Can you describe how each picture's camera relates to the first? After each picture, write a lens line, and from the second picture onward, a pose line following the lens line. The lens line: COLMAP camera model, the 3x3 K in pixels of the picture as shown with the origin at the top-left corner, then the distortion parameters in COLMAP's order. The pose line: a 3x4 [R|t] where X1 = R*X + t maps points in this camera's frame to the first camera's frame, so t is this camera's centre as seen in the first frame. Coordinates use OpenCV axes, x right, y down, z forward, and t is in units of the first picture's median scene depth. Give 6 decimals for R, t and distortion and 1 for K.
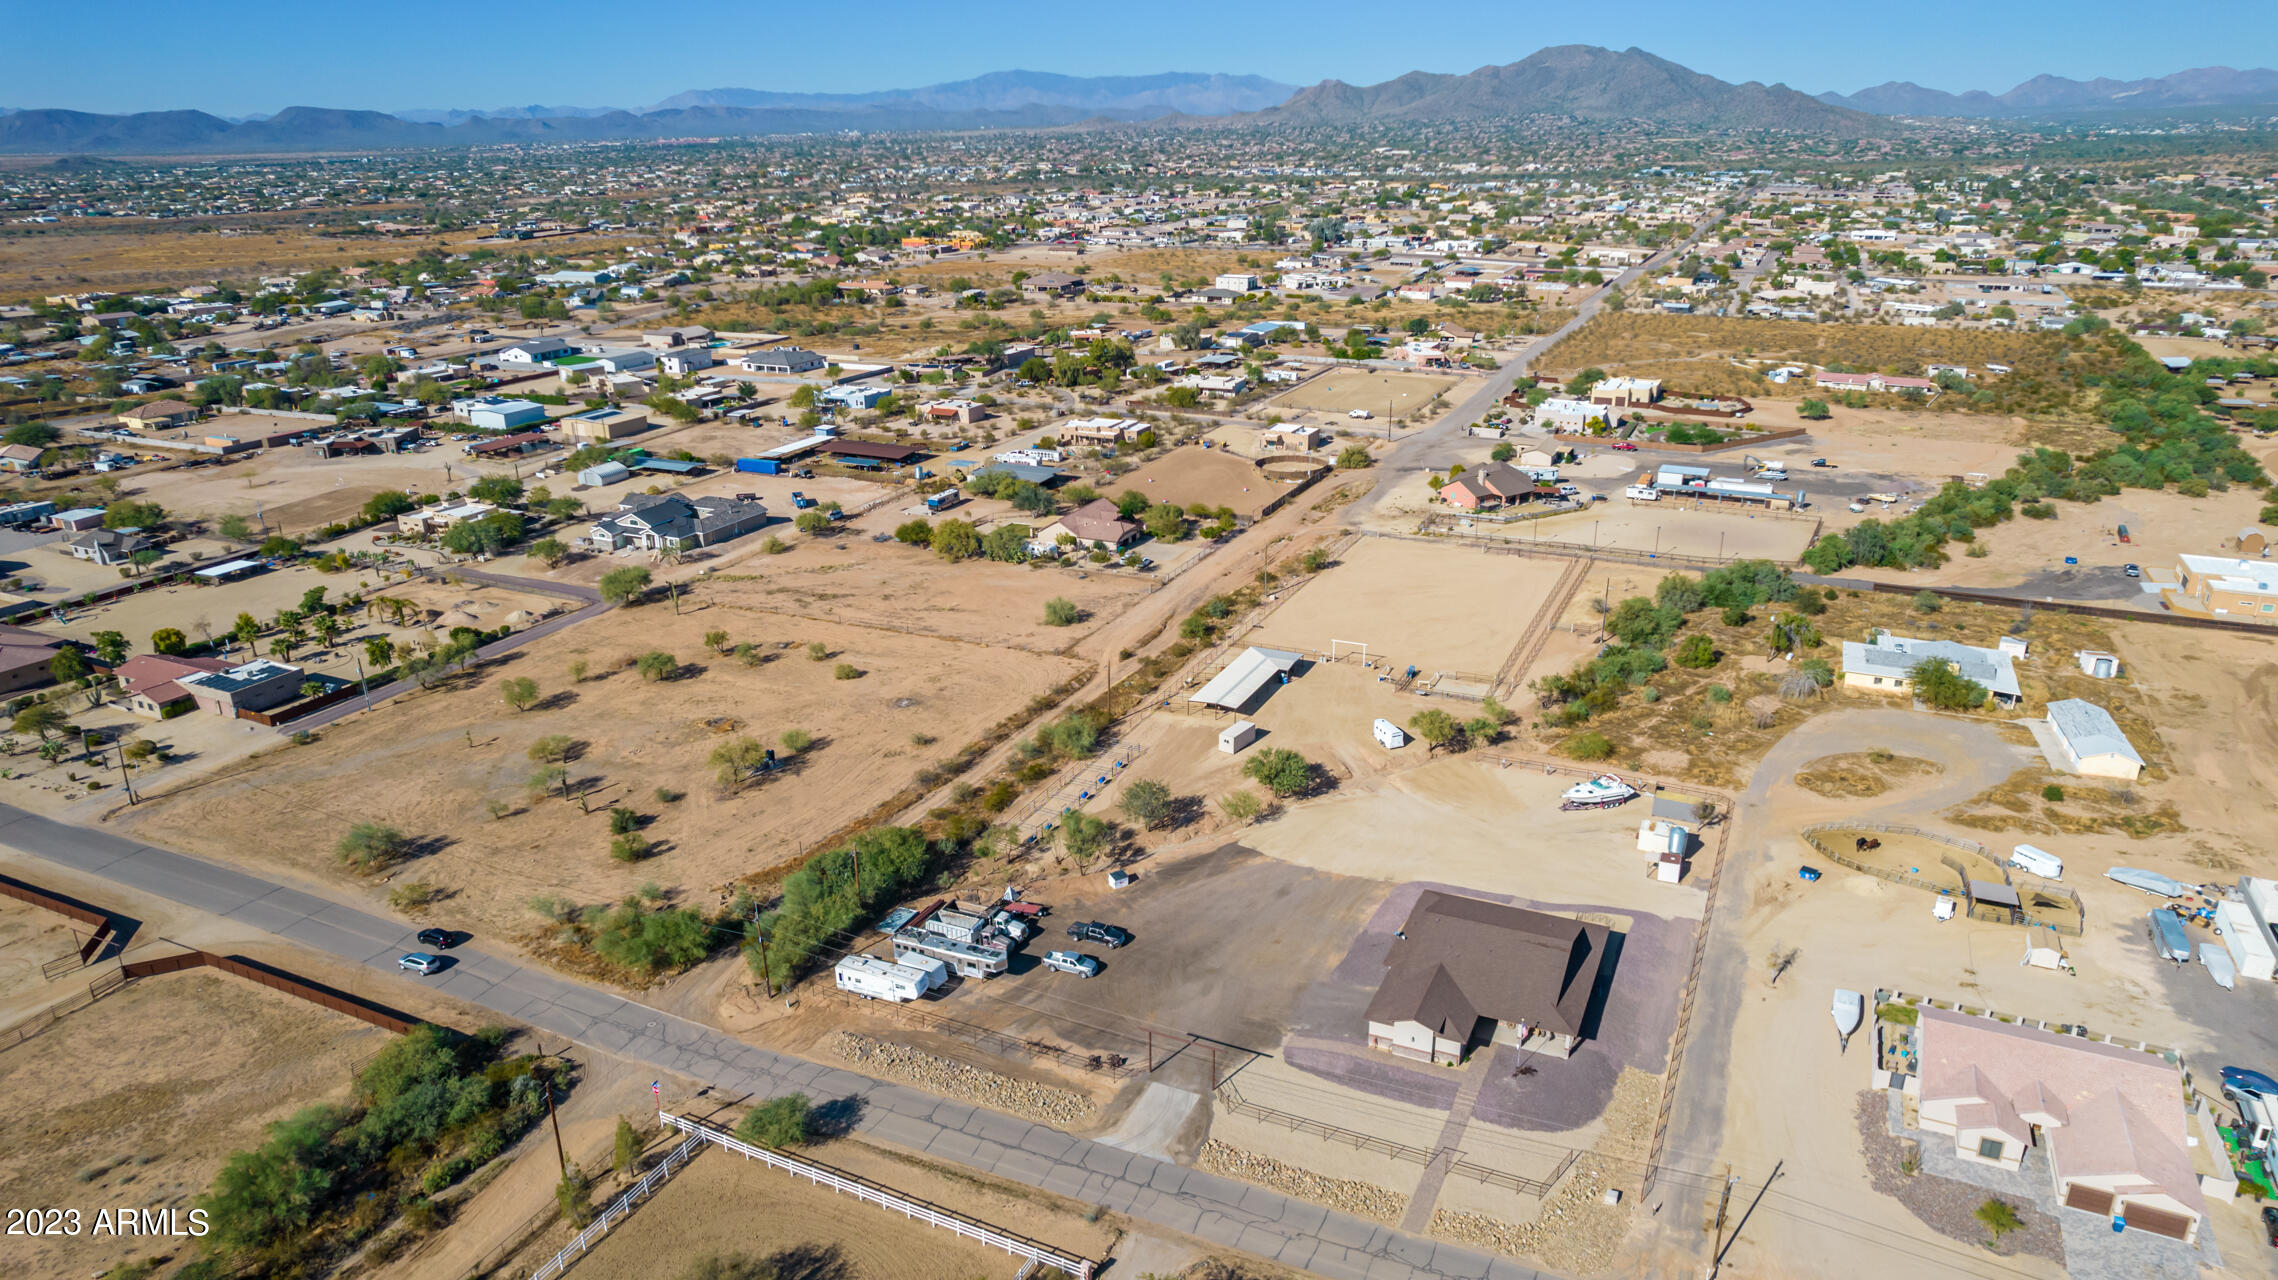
lens RADIAL K [[1462.3, 0, 1143.0], [0, 1462.3, 642.6], [0, 0, 1]] dist [-0.076680, 0.071108]
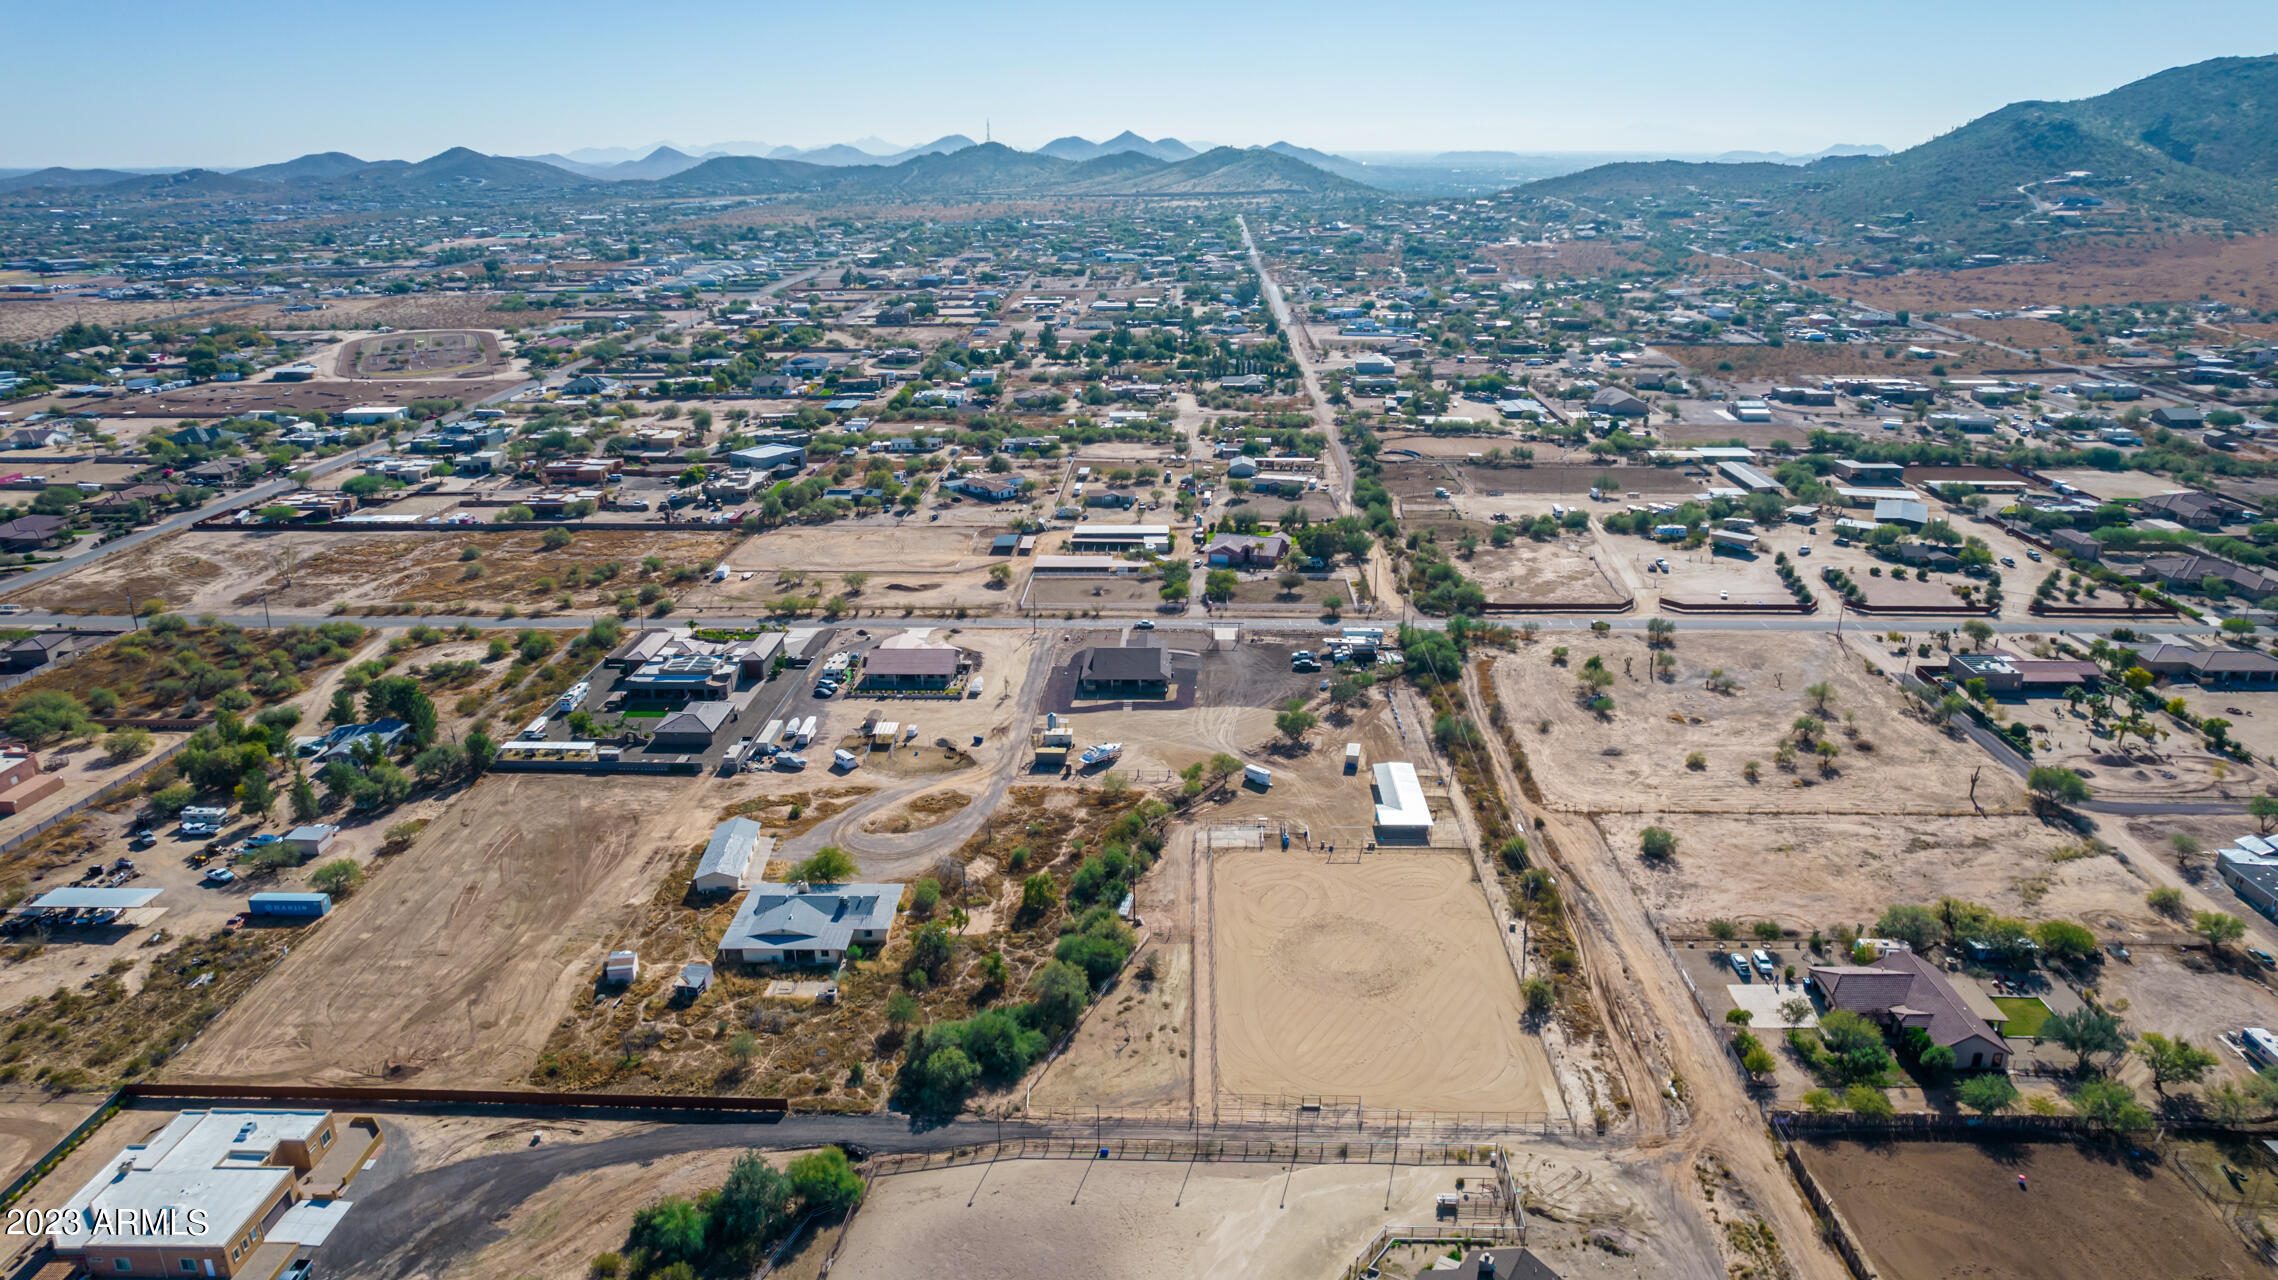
lens RADIAL K [[1462.3, 0, 1143.0], [0, 1462.3, 642.6], [0, 0, 1]] dist [-0.076680, 0.071108]
pose [[-0.918702, 0.144440, -0.367590, 0.697256], [-0.118736, 0.786660, 0.605861, -0.784777], [0.376680, 0.600252, -0.705557, 1.723056]]
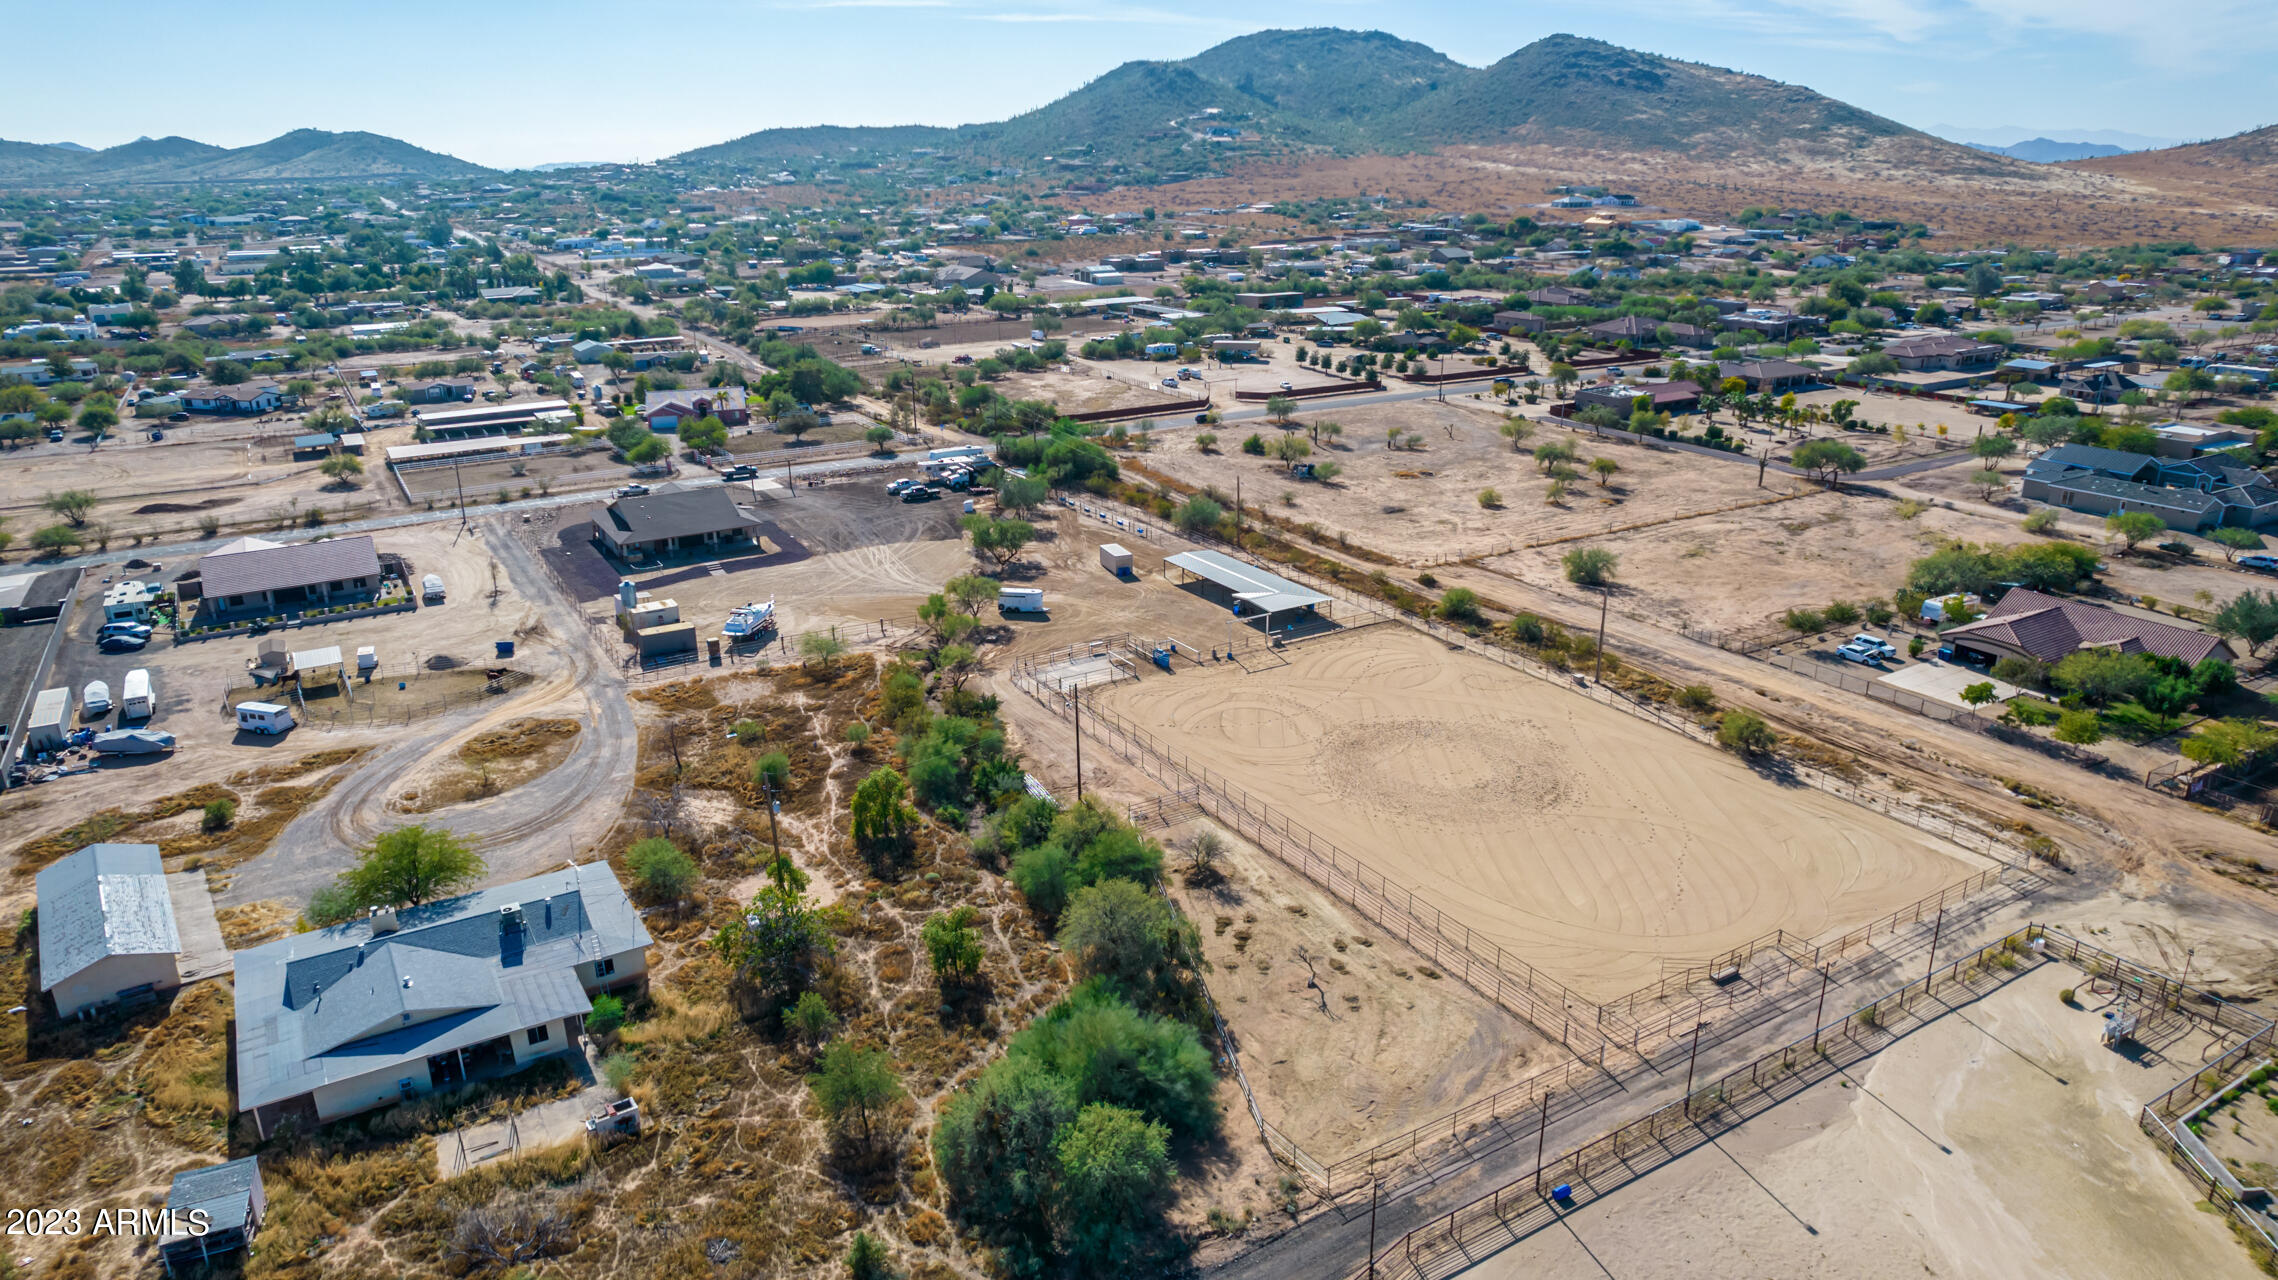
lens RADIAL K [[1462.3, 0, 1143.0], [0, 1462.3, 642.6], [0, 0, 1]] dist [-0.076680, 0.071108]
pose [[-0.553385, 0.283268, -0.783278, 0.755196], [-0.268353, 0.829616, 0.489617, -0.332529], [0.788512, 0.481141, -0.383082, 1.309952]]
